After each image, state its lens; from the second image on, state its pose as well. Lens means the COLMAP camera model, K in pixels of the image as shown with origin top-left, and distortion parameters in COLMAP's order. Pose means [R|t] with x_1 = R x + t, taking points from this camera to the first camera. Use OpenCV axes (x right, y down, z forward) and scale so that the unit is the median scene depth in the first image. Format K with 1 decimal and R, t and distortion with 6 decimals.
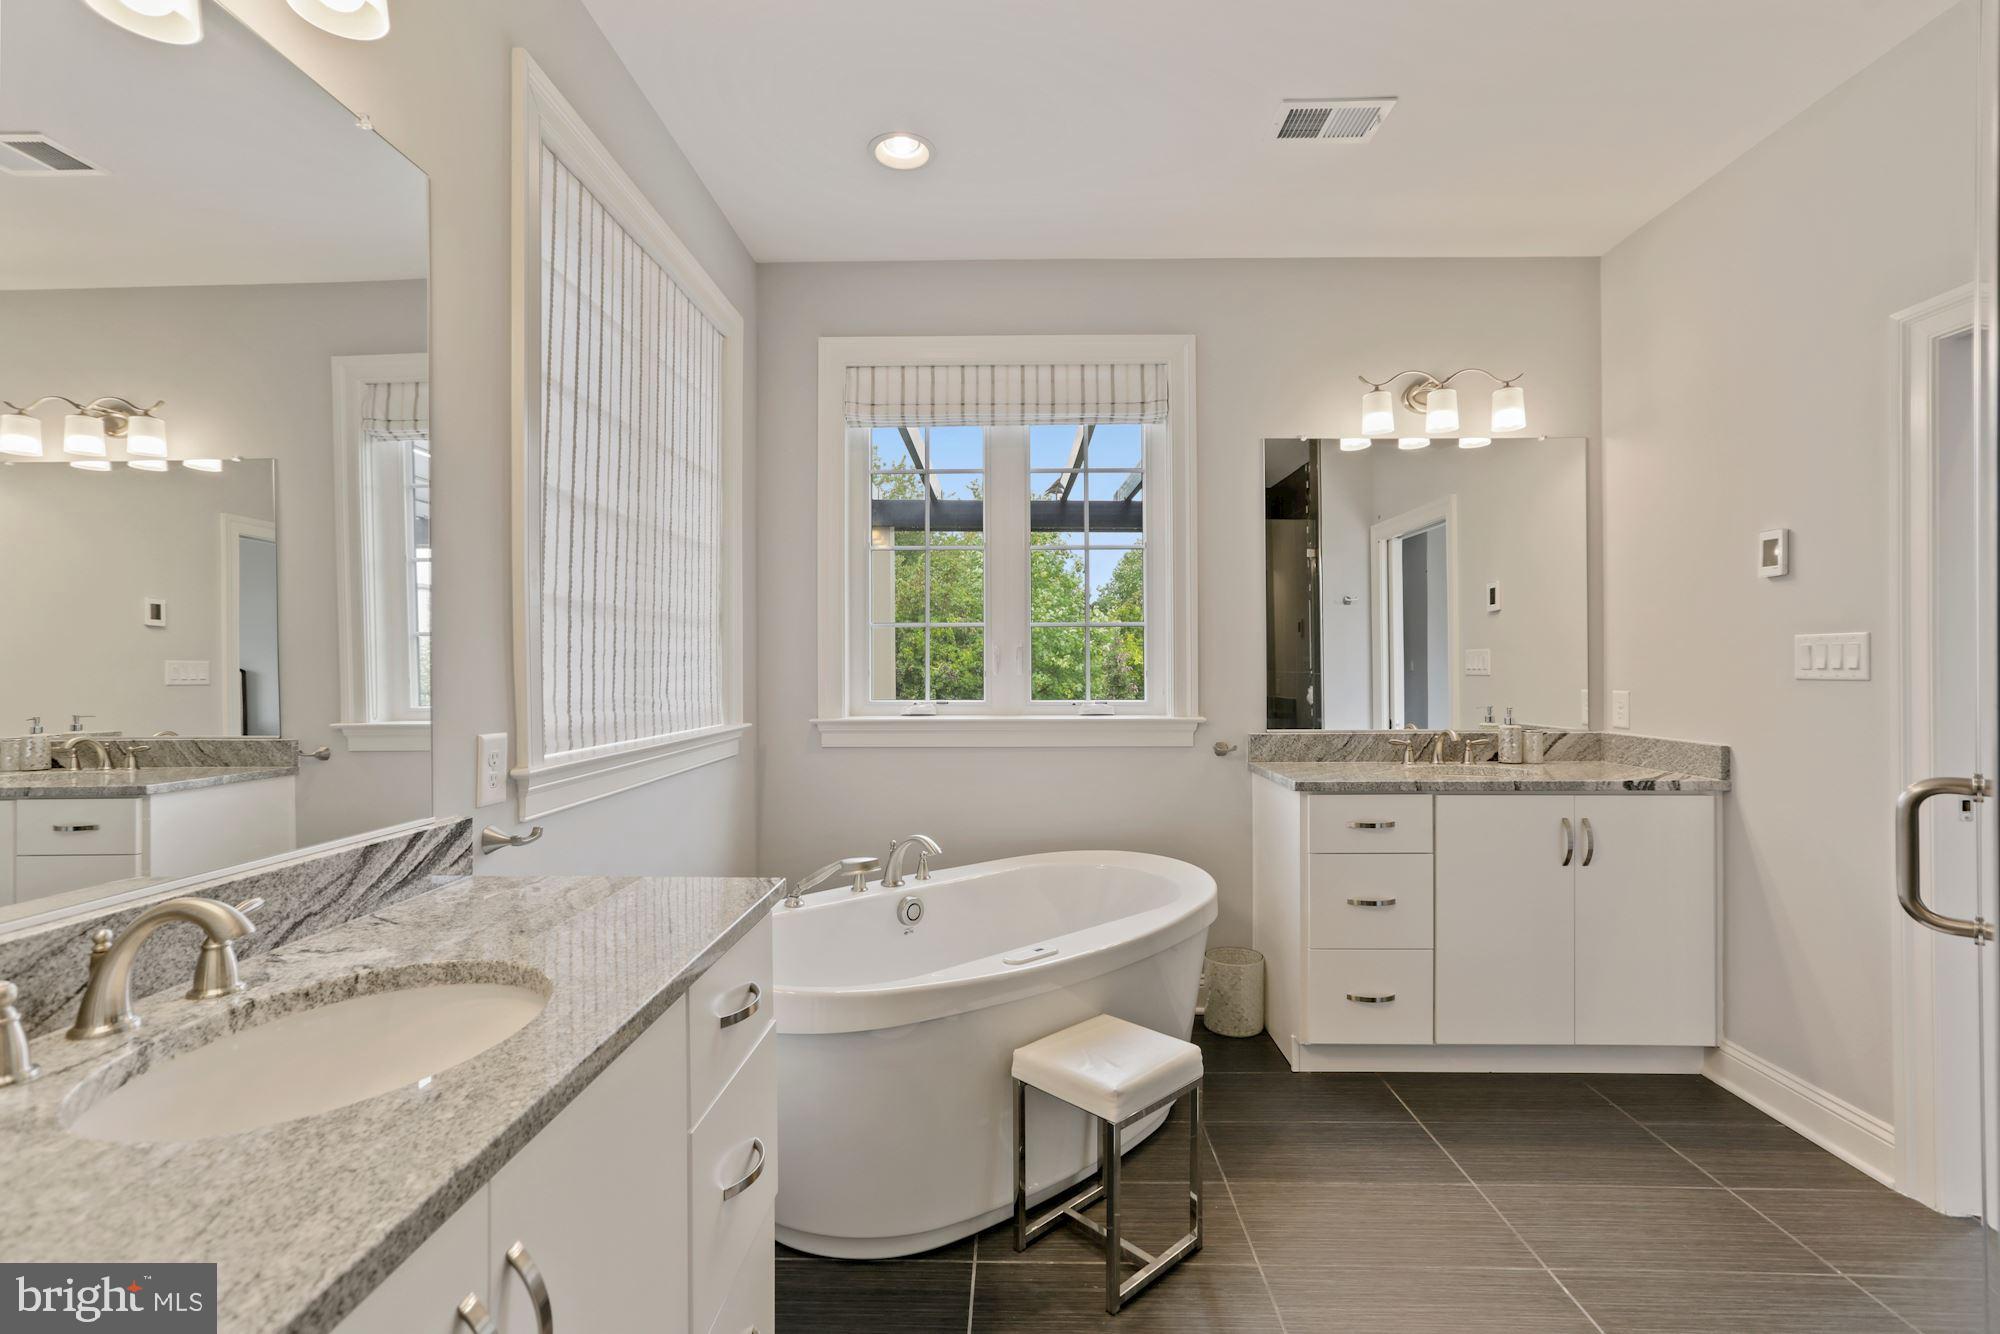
lens RADIAL K [[910.0, 0, 997.3], [0, 910.0, 670.4], [0, 0, 1]] dist [-0.001241, 0.000250]
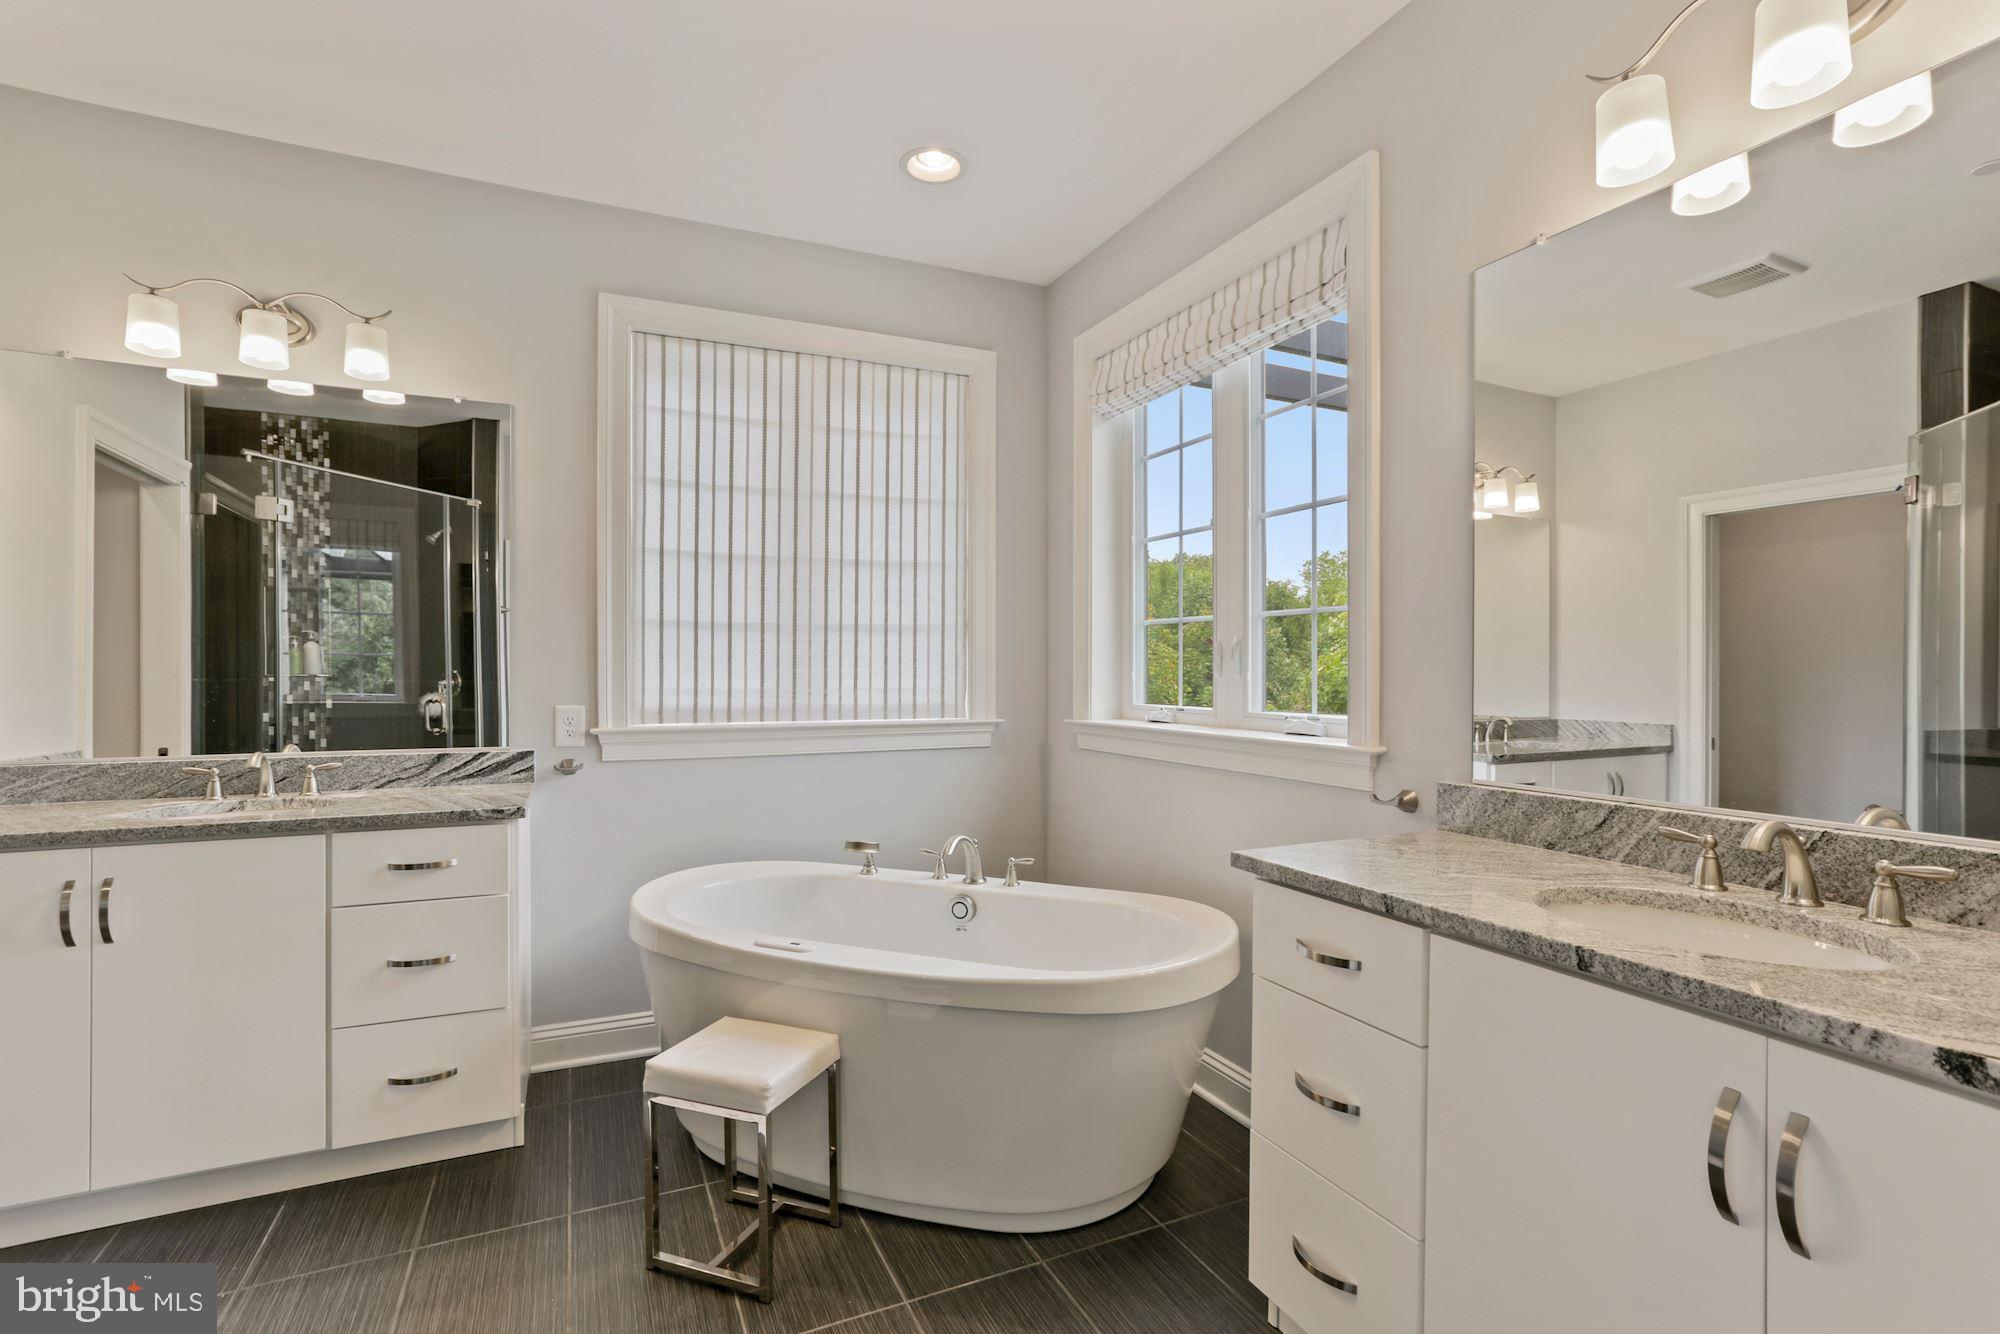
lens RADIAL K [[935.5, 0, 994.2], [0, 935.5, 673.3], [0, 0, 1]] dist [-0.009477, 0.030674]
pose [[0.429643, 0.006912, -0.902972, 0.862342], [-0.003383, 0.999976, 0.006045, -0.003825], [0.902992, 0.000457, 0.429656, 0.591828]]
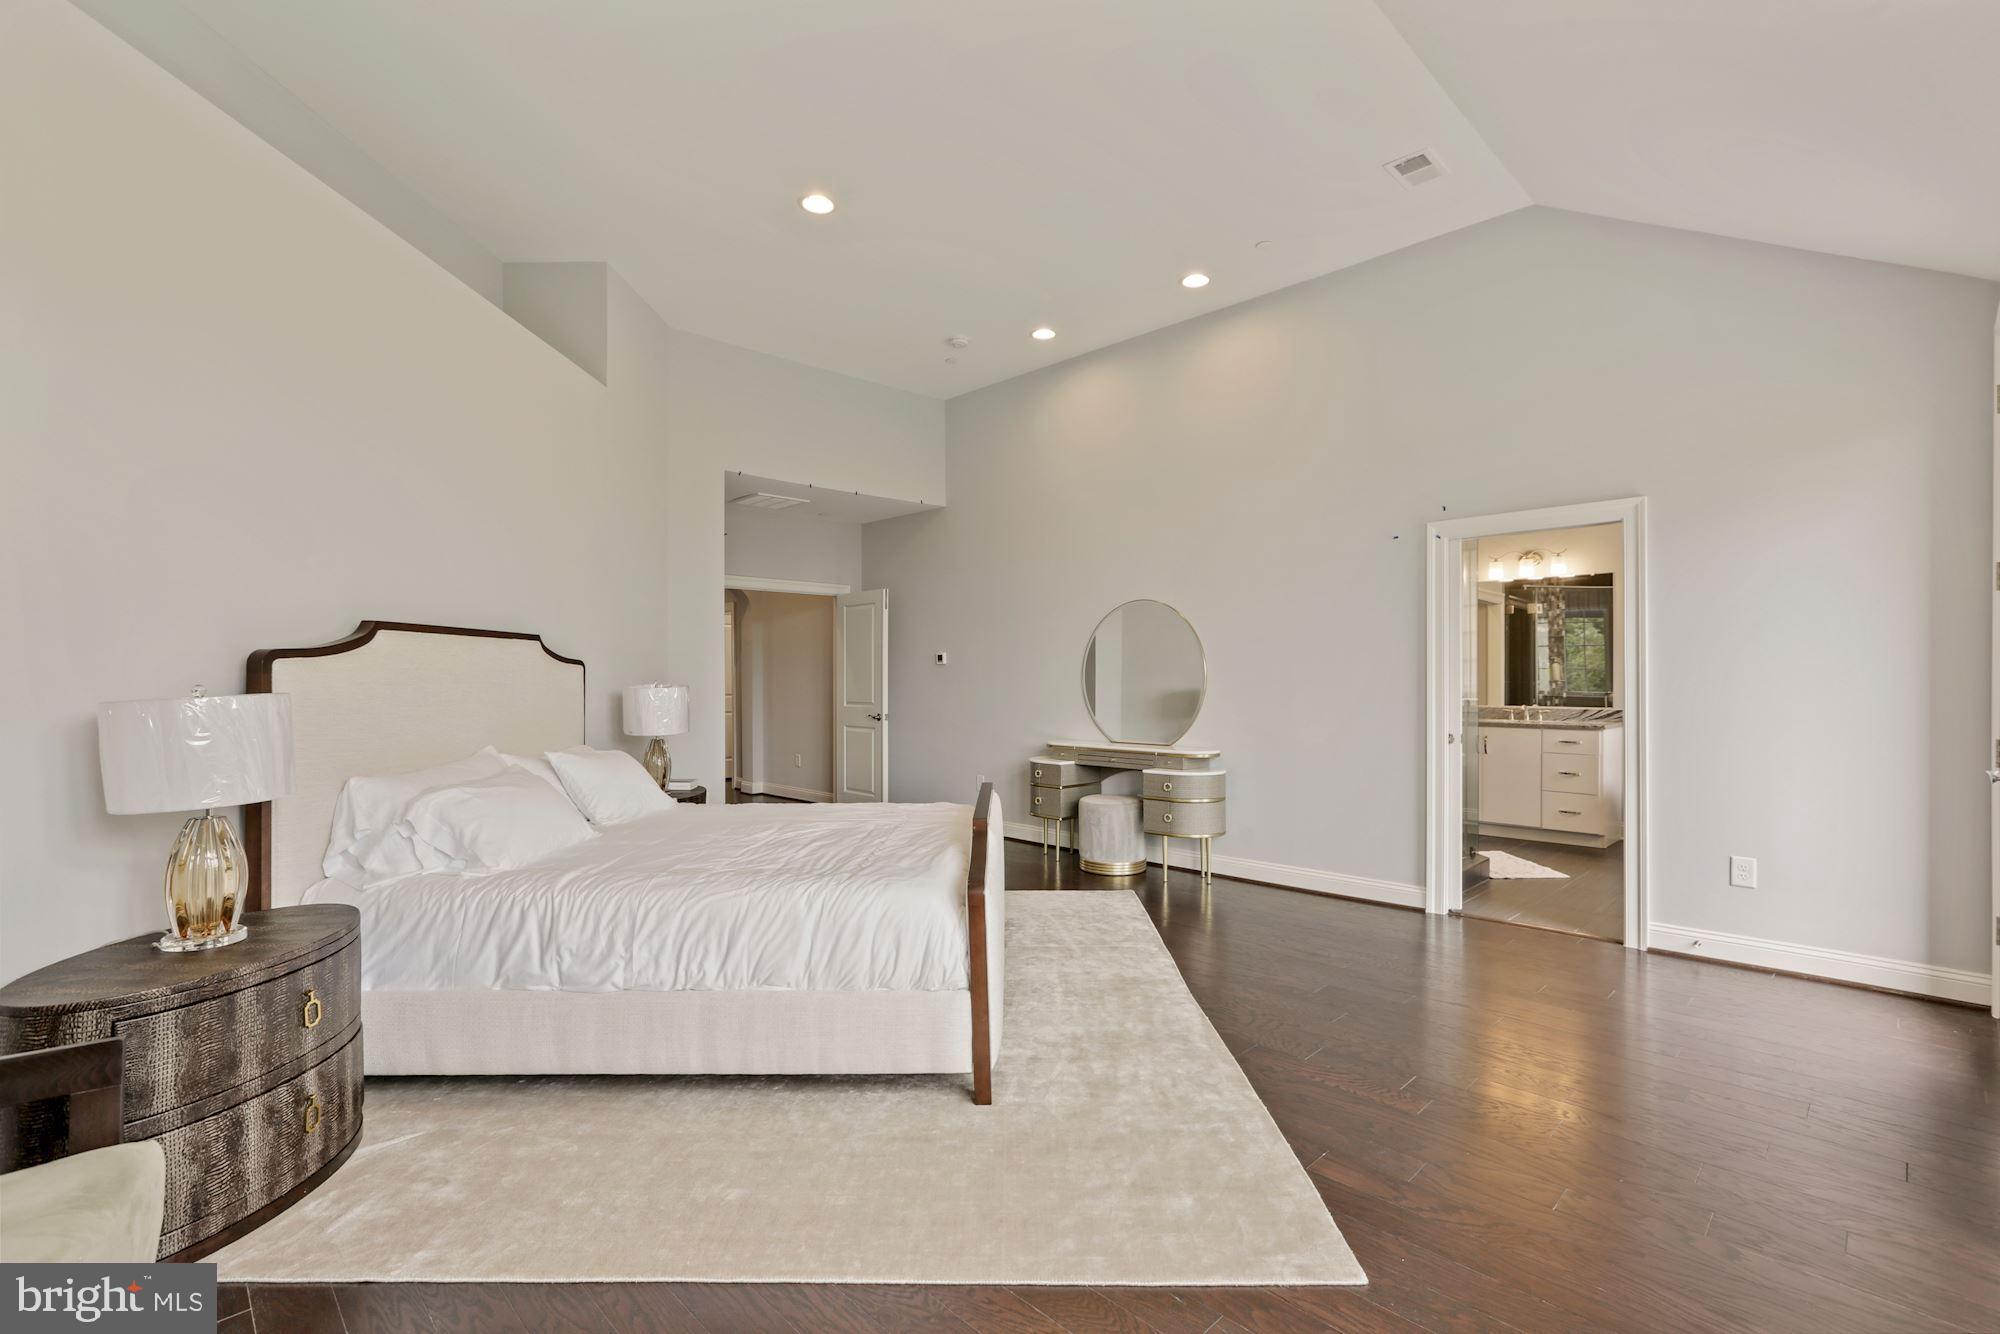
lens RADIAL K [[910.0, 0, 997.3], [0, 910.0, 670.4], [0, 0, 1]] dist [-0.001241, 0.000250]
pose [[-0.695208, -0.002010, -0.718806, 2.789624], [0.000808, 0.999993, -0.003577, -0.012266], [0.718809, -0.003068, -0.695201, 1.102488]]
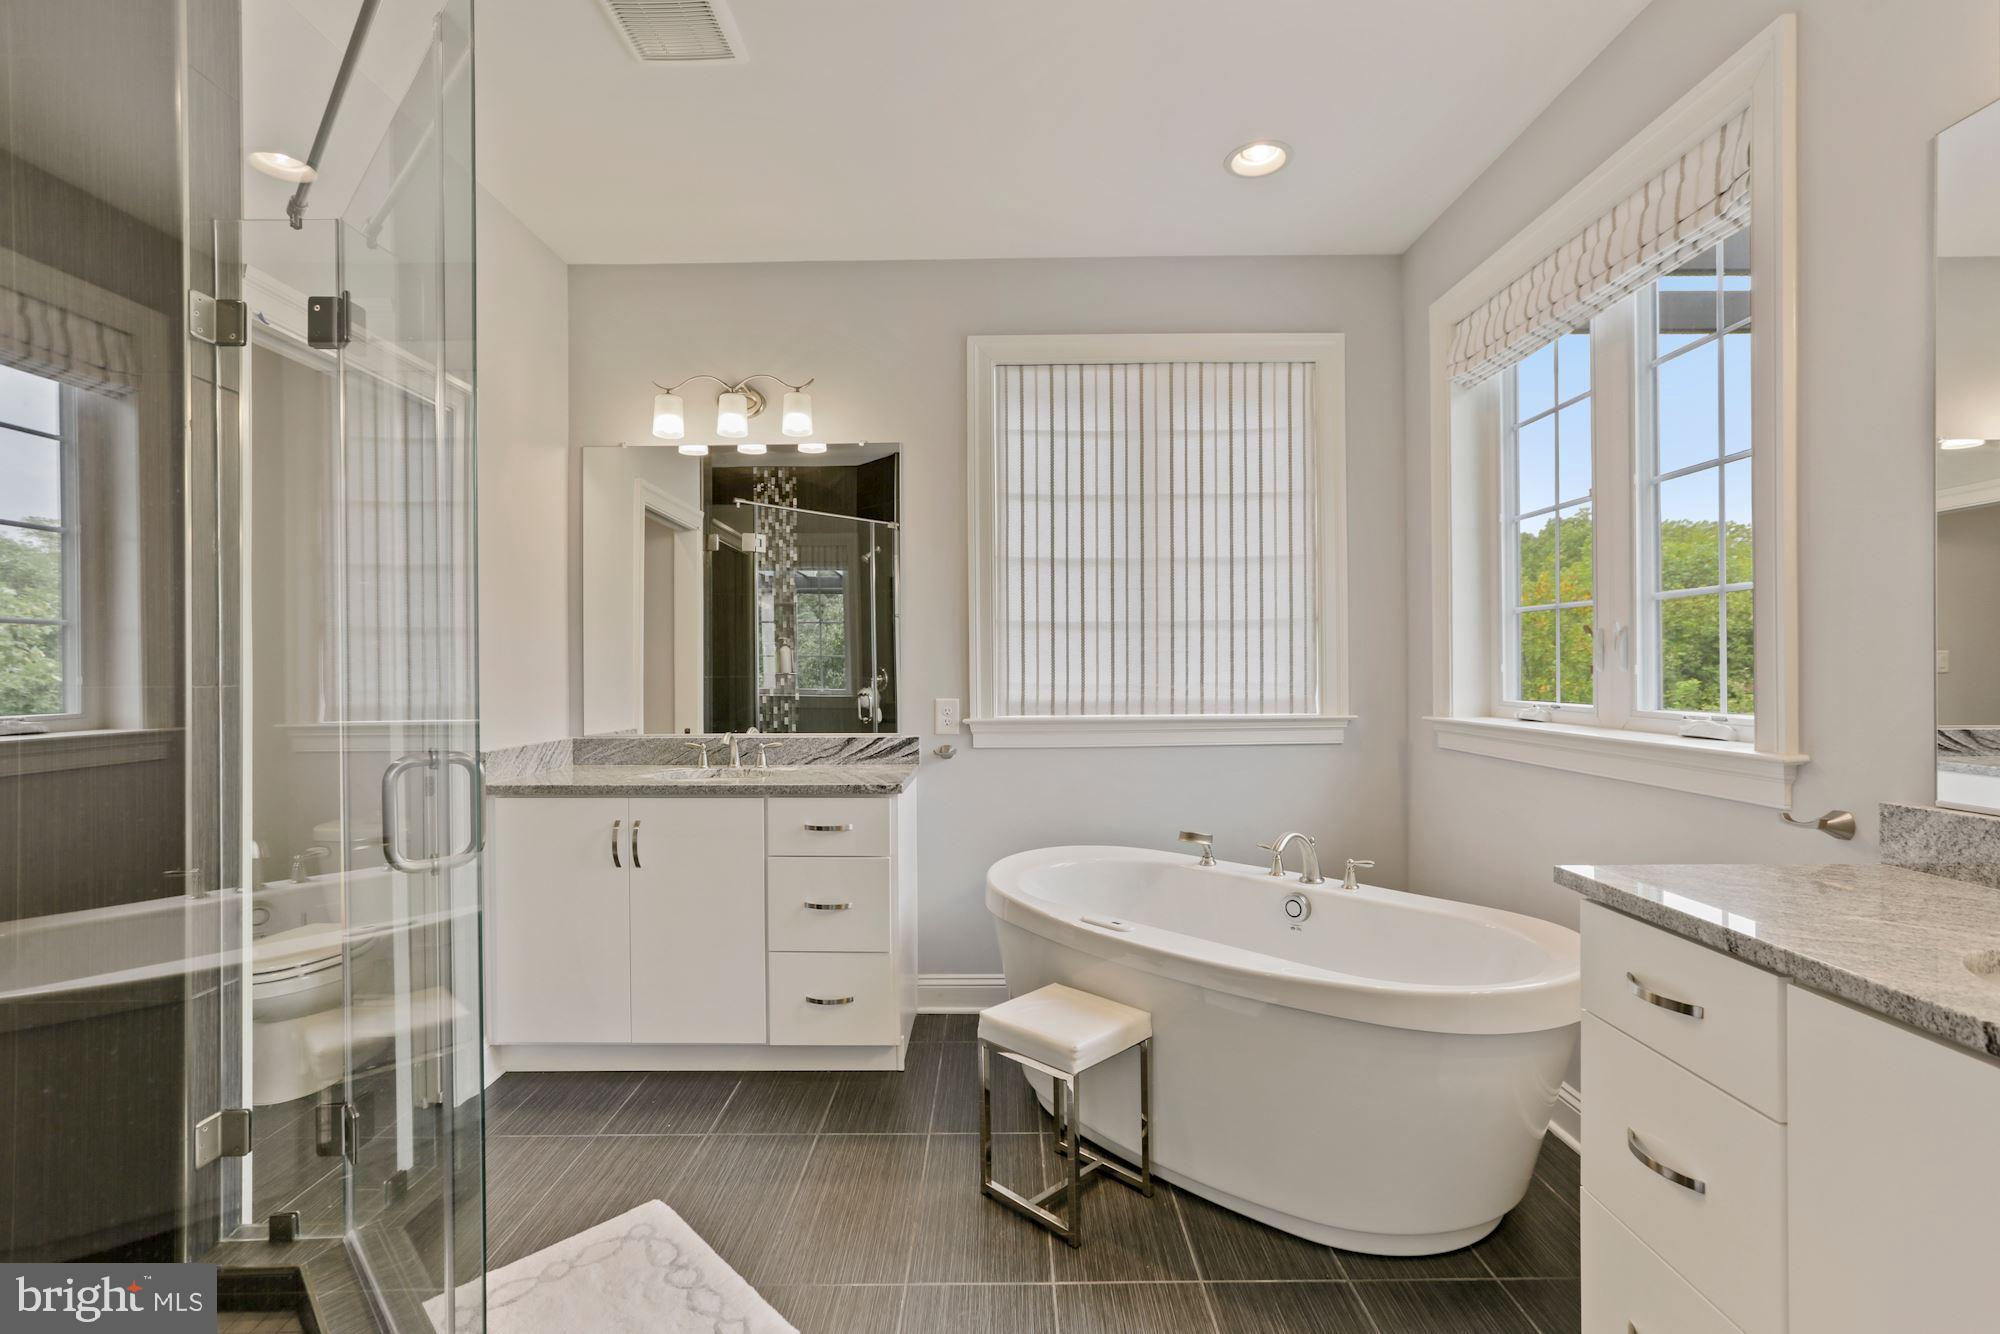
lens RADIAL K [[927.8, 0, 1009.1], [0, 927.8, 664.4], [0, 0, 1]] dist [-0.001054, 0.033005]
pose [[0.027798, 0.000601, -0.999613, 0.911935], [0.006728, 0.999977, 0.000788, -0.004037], [0.999591, -0.006747, 0.027794, 0.663100]]
